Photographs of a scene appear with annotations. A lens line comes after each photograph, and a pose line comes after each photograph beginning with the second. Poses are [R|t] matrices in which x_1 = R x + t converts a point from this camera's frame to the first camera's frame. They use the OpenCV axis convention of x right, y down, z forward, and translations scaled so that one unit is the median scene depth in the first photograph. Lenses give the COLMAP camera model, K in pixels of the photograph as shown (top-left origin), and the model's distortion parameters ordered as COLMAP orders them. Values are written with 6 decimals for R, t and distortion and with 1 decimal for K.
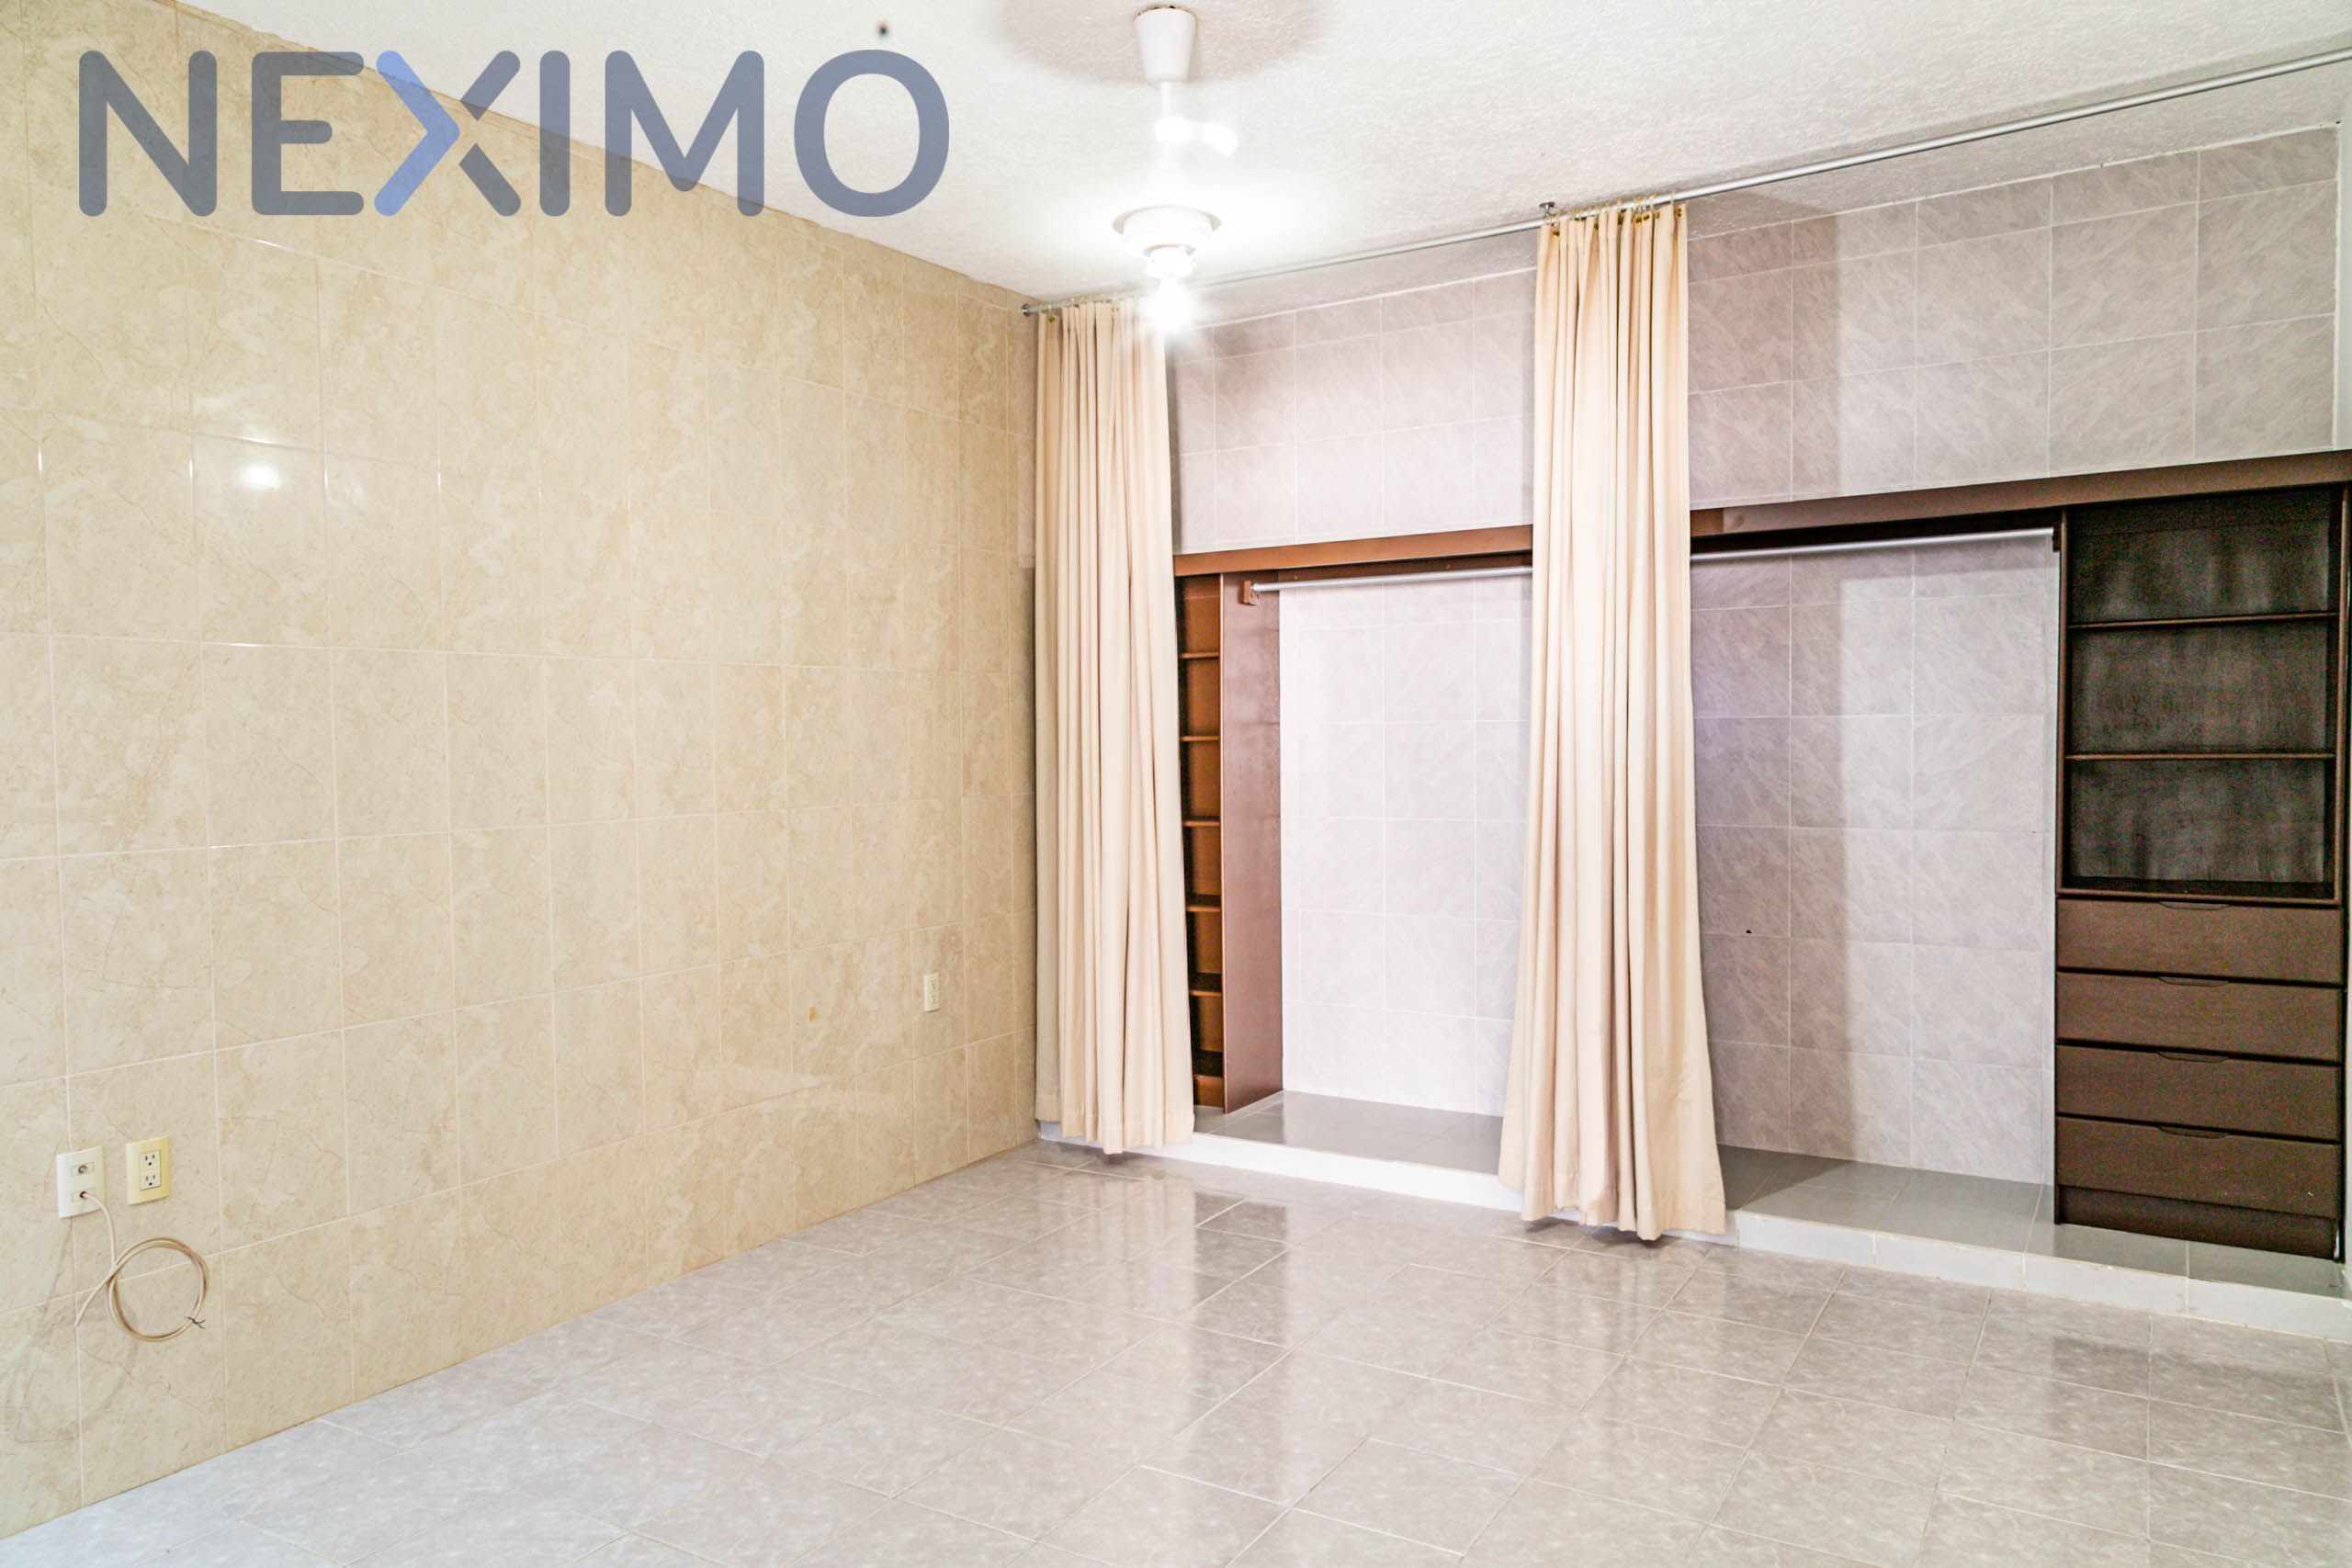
lens RADIAL K [[1616.2, 0, 1177.6], [0, 1616.2, 777.8], [0, 0, 1]] dist [0.013887, -0.010138]
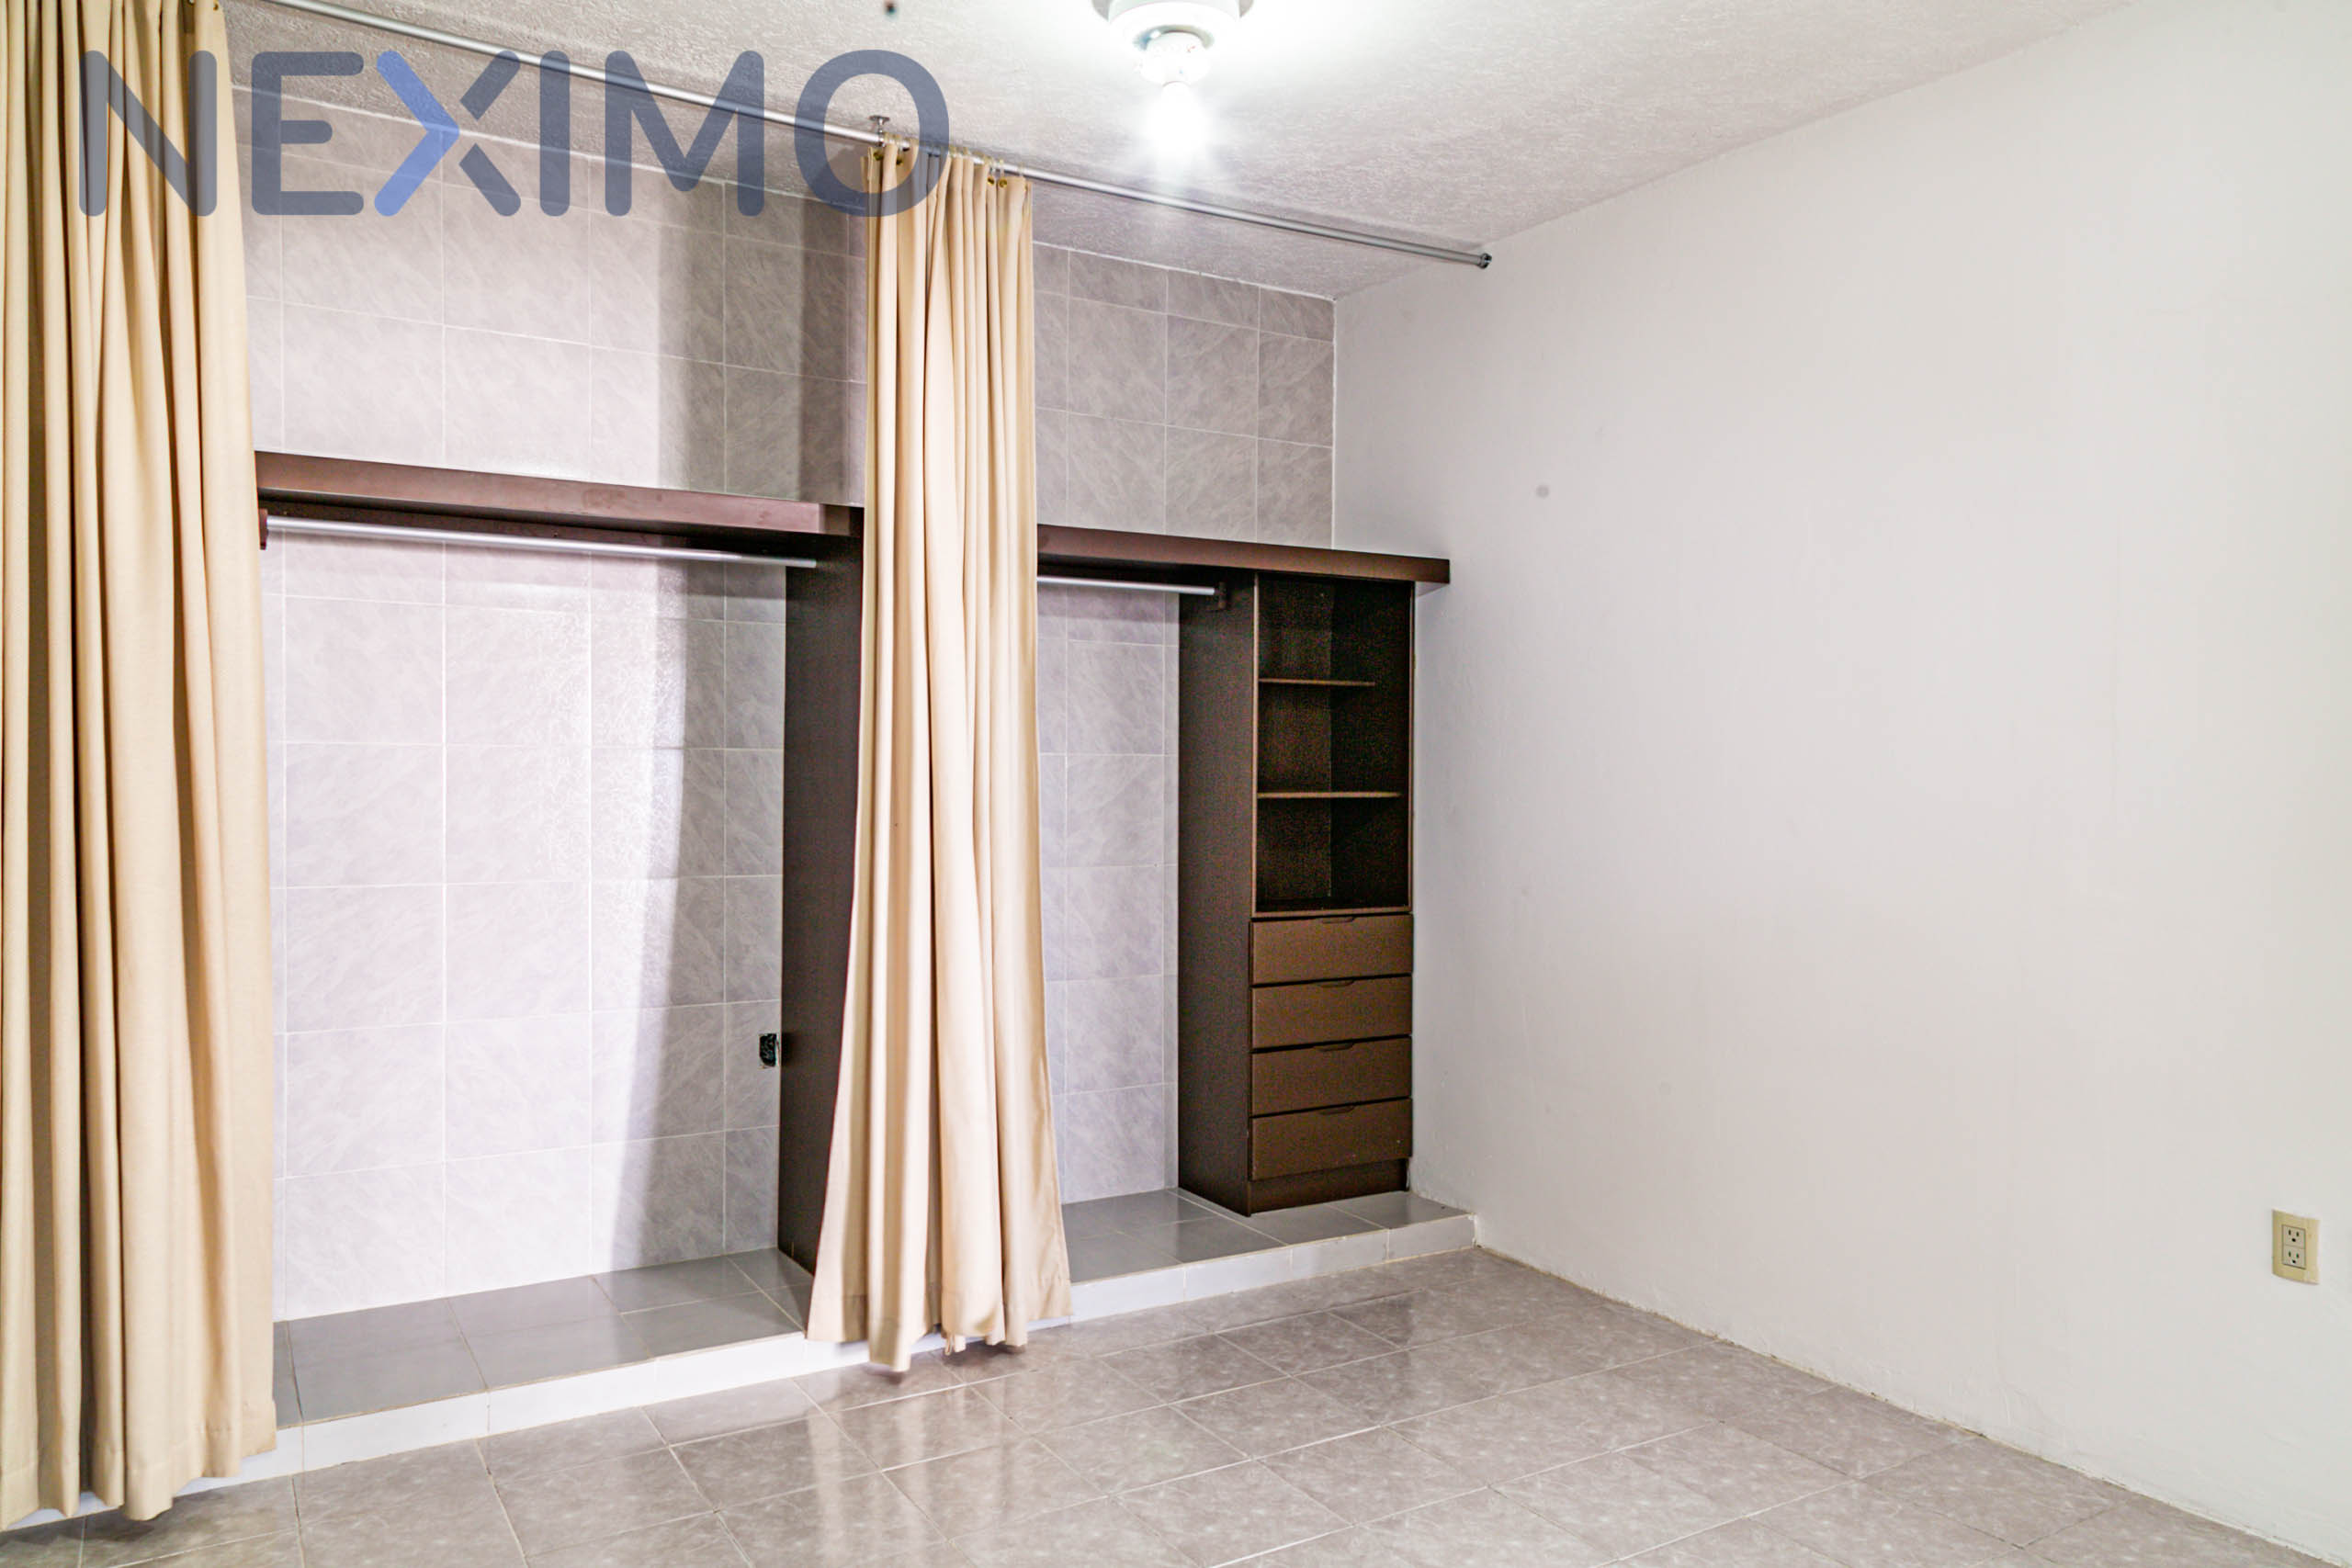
lens RADIAL K [[1616.2, 0, 1176.9], [0, 1616.2, 792.2], [0, 0, 1]] dist [0.013887, -0.010138]
pose [[0.444067, 0.008225, 0.895956, -0.443564], [0.013530, 0.999782, -0.015884, 0.002283], [-0.895892, 0.019176, 0.443859, 0.516007]]
